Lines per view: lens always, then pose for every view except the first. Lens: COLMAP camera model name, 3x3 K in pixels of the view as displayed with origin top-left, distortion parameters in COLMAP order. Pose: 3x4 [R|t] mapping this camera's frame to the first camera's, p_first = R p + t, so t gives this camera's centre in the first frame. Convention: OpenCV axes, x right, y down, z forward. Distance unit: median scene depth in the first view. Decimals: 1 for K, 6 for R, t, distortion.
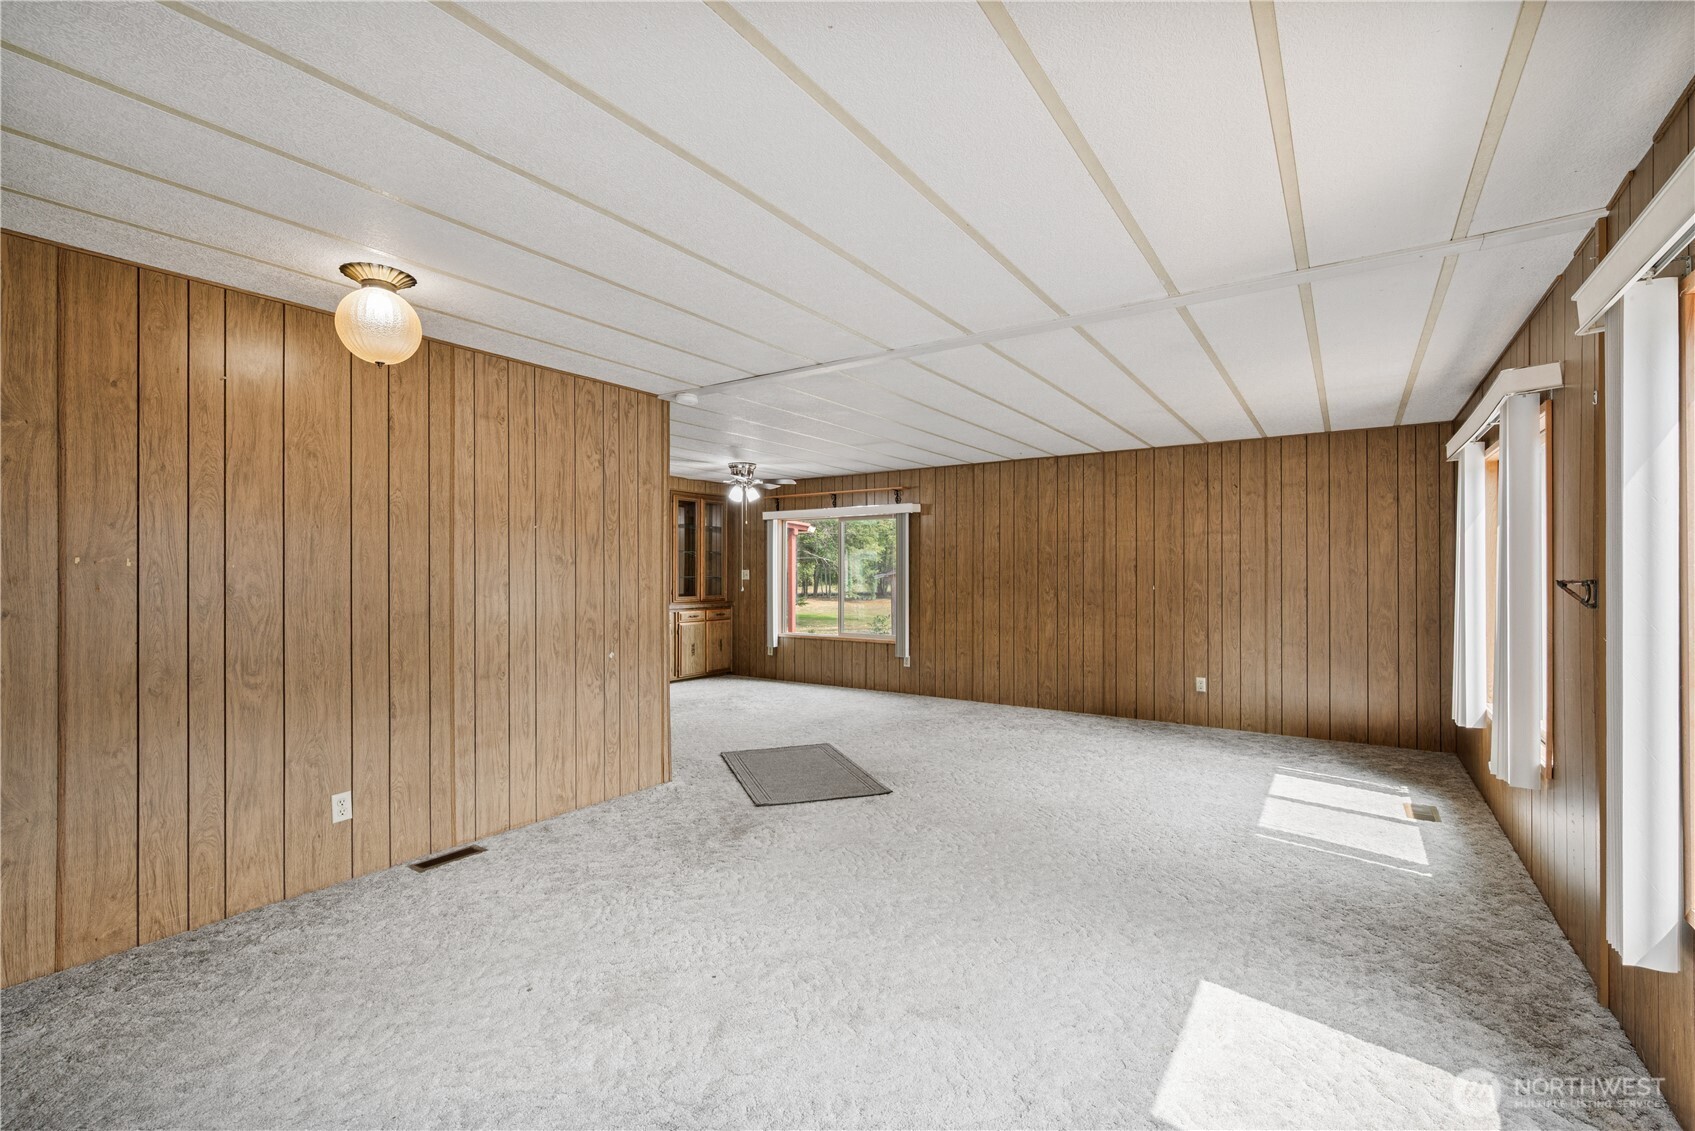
lens RADIAL K [[735.5, 0, 850.4], [0, 735.5, 568.3], [0, 0, 1]] dist [-0.001631, -0.000356]
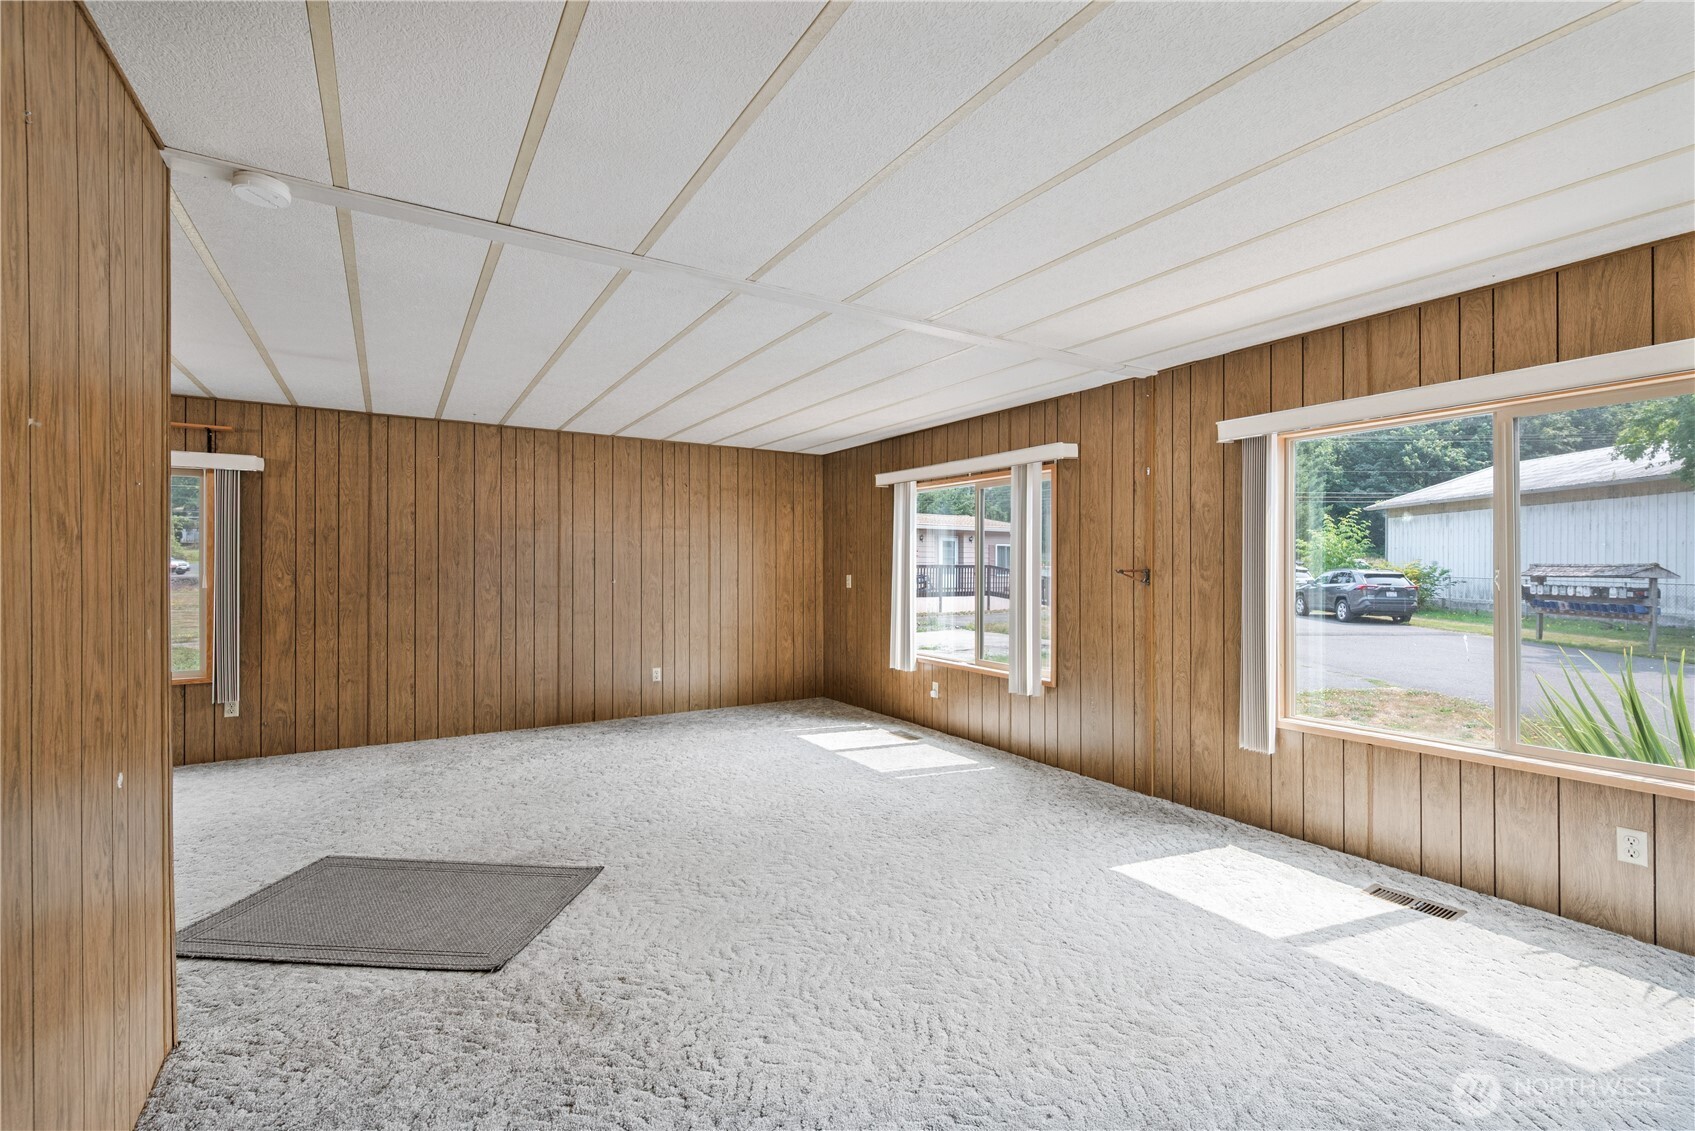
lens RADIAL K [[735.5, 0, 850.4], [0, 735.5, 568.3], [0, 0, 1]] dist [-0.001631, -0.000356]
pose [[0.398199, -0.003578, 0.917292, -0.330039], [-0.005472, 0.999965, 0.006275, 0.001507], [-0.917283, -0.007518, 0.398165, 0.315426]]
